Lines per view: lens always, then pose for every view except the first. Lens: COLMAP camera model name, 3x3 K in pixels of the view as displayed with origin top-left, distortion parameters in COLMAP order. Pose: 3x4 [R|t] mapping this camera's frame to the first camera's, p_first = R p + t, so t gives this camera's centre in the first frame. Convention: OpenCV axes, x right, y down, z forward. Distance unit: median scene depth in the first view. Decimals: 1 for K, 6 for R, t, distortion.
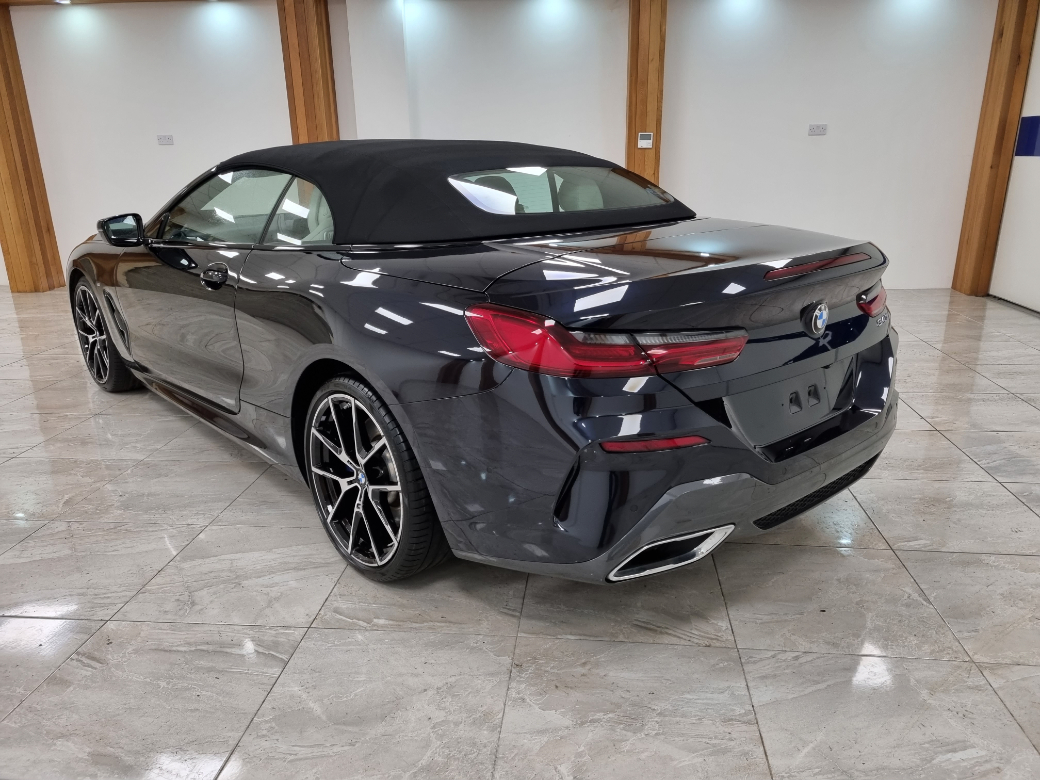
lens RADIAL K [[778.2, 0, 520.0], [0, 778.2, 390.0], [0, 0, 1]] dist [0.067776, -0.047660]
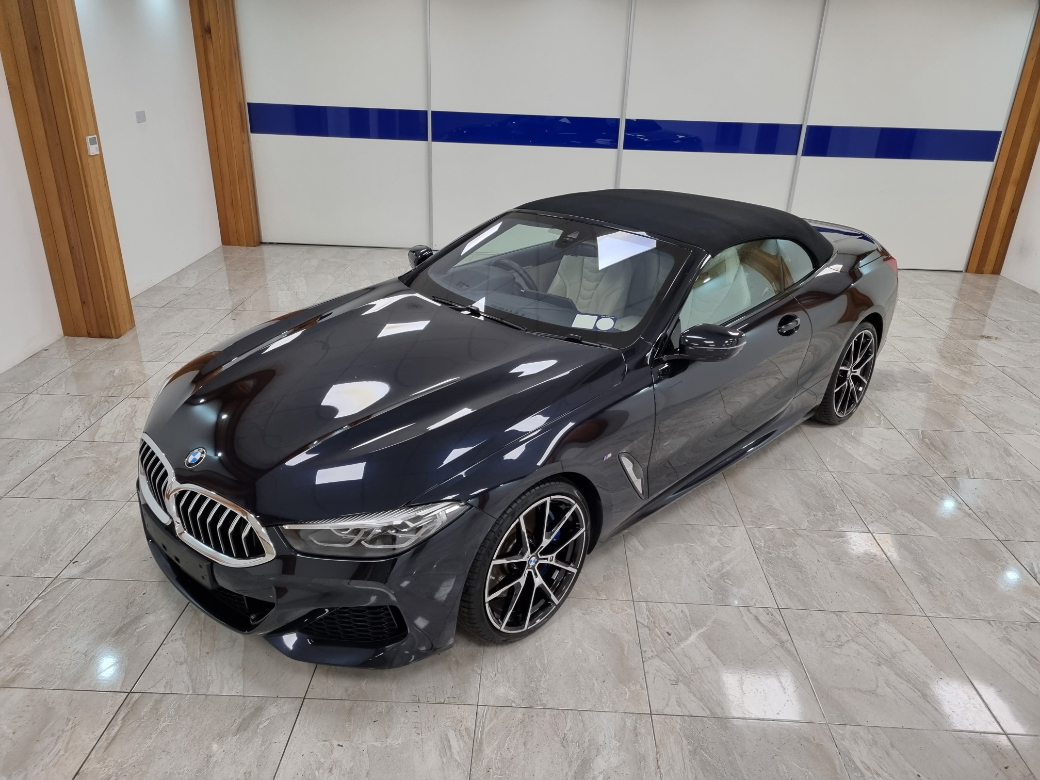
lens RADIAL K [[779.4, 0, 529.5], [0, 779.4, 391.2], [0, 0, 1]] dist [0.062996, -0.038374]
pose [[-0.081484, -0.386403, 0.918724, -0.743129], [0.265279, 0.880130, 0.393699, -0.314252], [-0.960722, 0.275798, 0.030788, 0.654609]]
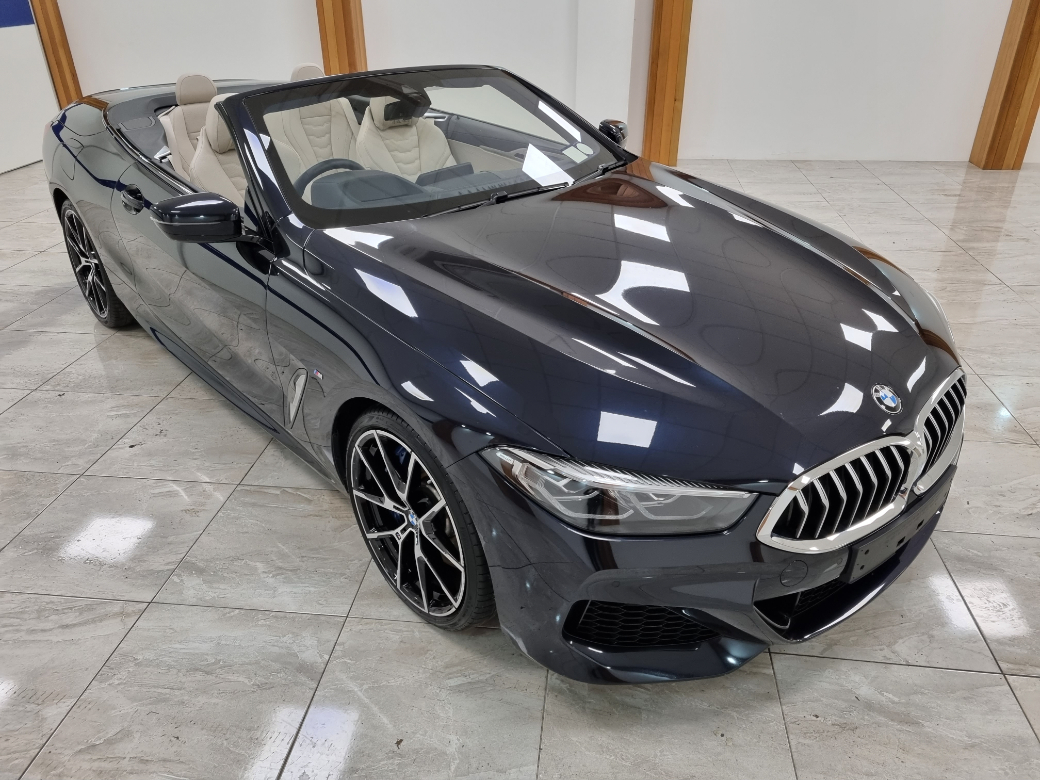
lens RADIAL K [[778.2, 0, 520.0], [0, 778.2, 390.0], [0, 0, 1]] dist [0.067776, -0.047660]
pose [[-0.999768, 0.014110, 0.016277, -0.210825], [0.021506, 0.697364, 0.716395, -0.380575], [-0.001243, 0.716579, -0.697505, 1.058530]]
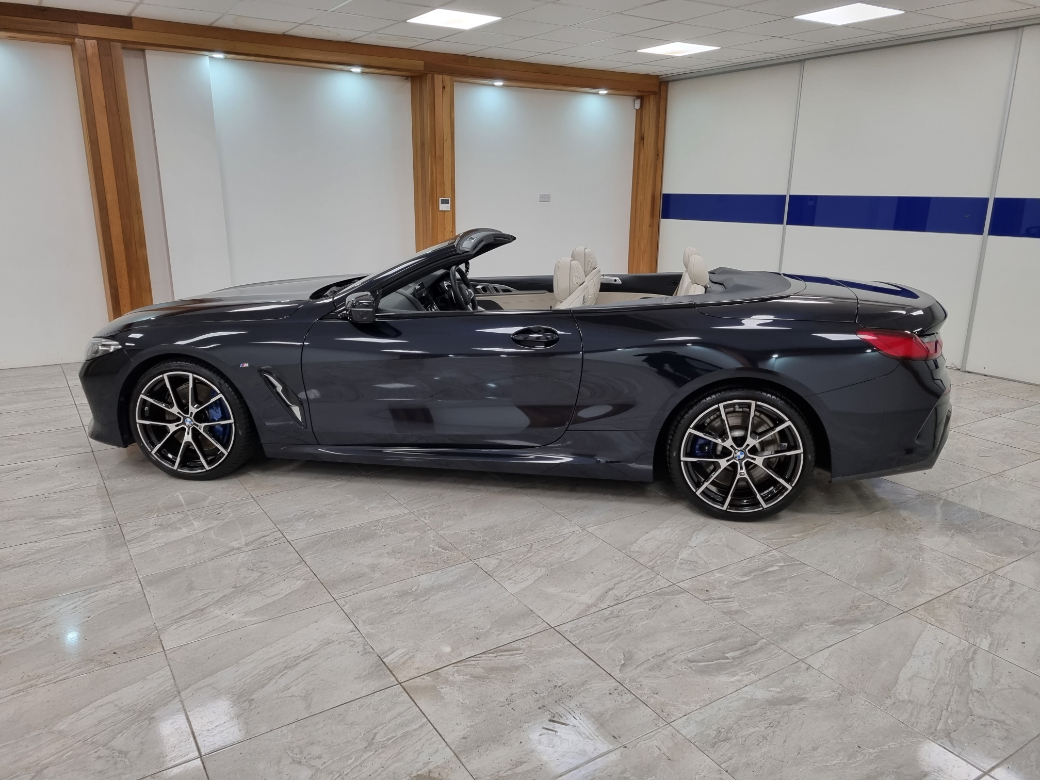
lens RADIAL K [[778.2, 0, 520.0], [0, 778.2, 390.0], [0, 0, 1]] dist [0.067776, -0.047660]
pose [[0.779010, -0.136726, 0.611923, -0.539828], [0.166756, 0.985966, 0.008010, -0.033303], [-0.604430, 0.095802, 0.790877, 0.024667]]
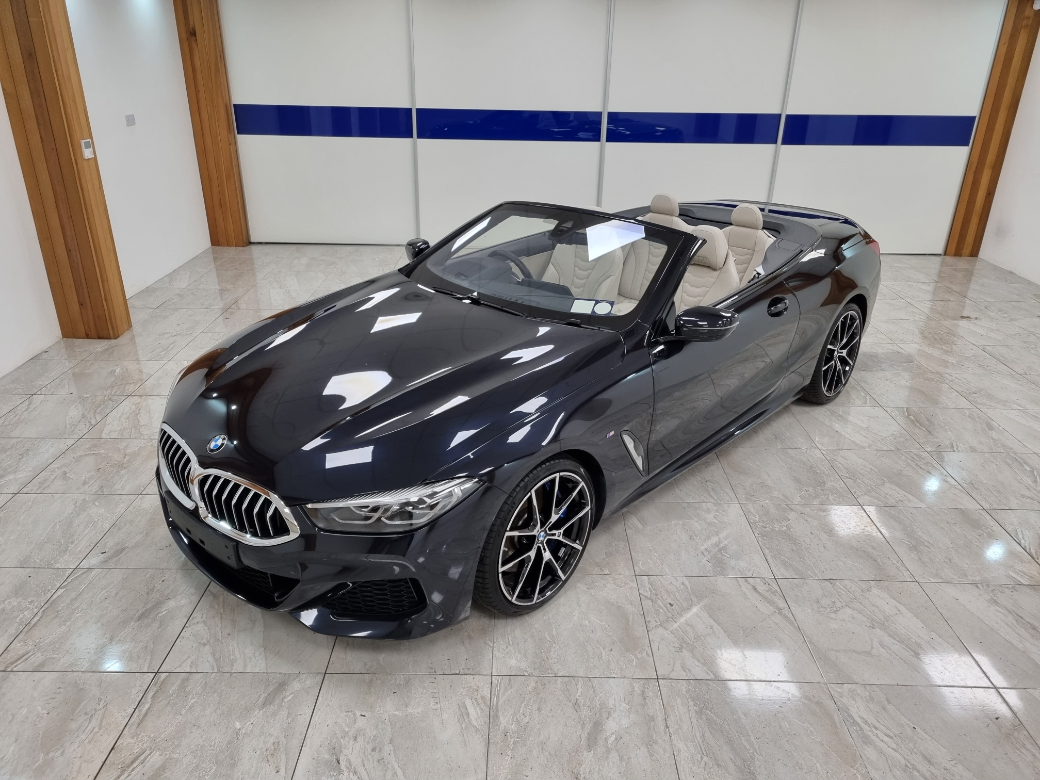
lens RADIAL K [[778.2, 0, 520.0], [0, 778.2, 390.0], [0, 0, 1]] dist [0.067776, -0.047660]
pose [[-0.099824, -0.387137, 0.916603, -0.760829], [0.283903, 0.871828, 0.399144, -0.317500], [-0.953643, 0.300070, 0.022880, 0.667577]]
